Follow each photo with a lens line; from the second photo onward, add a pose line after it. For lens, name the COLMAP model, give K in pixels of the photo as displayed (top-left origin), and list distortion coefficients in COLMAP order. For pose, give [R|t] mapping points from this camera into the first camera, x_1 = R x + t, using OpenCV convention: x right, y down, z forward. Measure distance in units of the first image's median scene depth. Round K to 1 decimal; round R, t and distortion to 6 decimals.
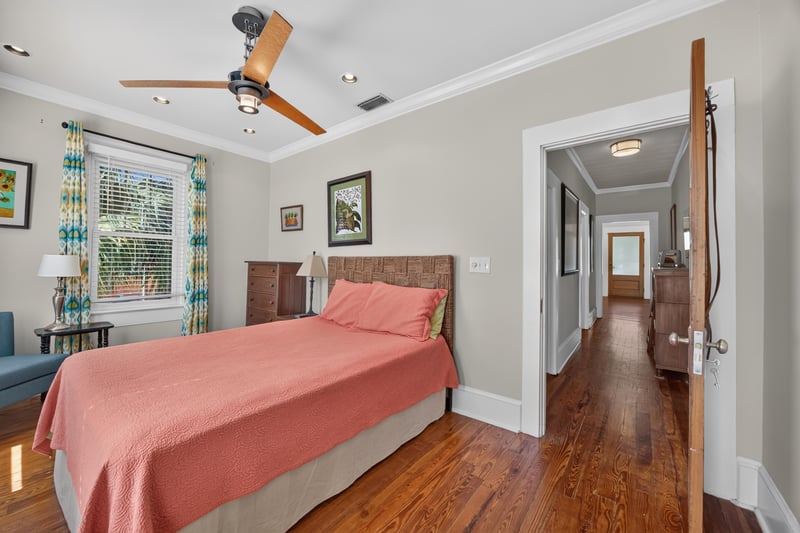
lens RADIAL K [[308.8, 0, 401.3], [0, 308.8, 260.4], [0, 0, 1]] dist [-0.013821, 0.000428]
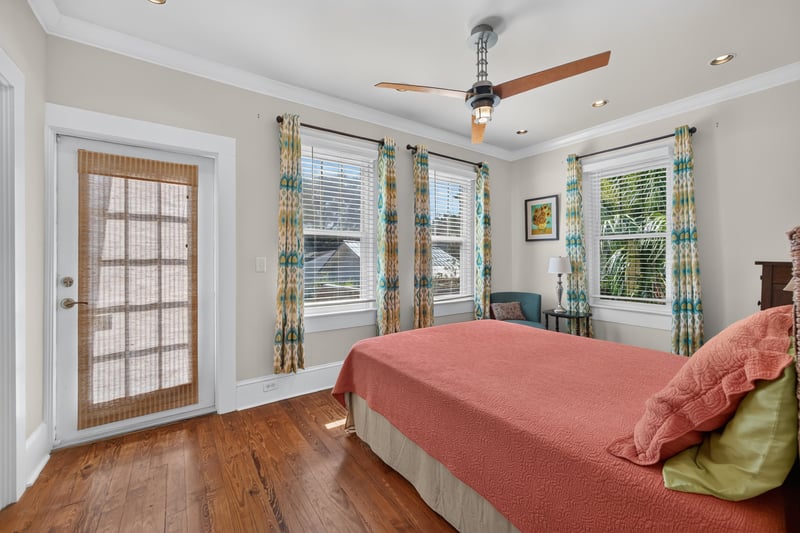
lens RADIAL K [[339.1, 0, 400.4], [0, 339.1, 258.0], [0, 0, 1]] dist [-0.001062, 0.000007]
pose [[-0.307033, -0.006997, -0.951673, 0.398324], [0.013906, 0.999833, -0.011838, -0.007173], [0.951597, -0.016868, -0.306884, 0.574569]]
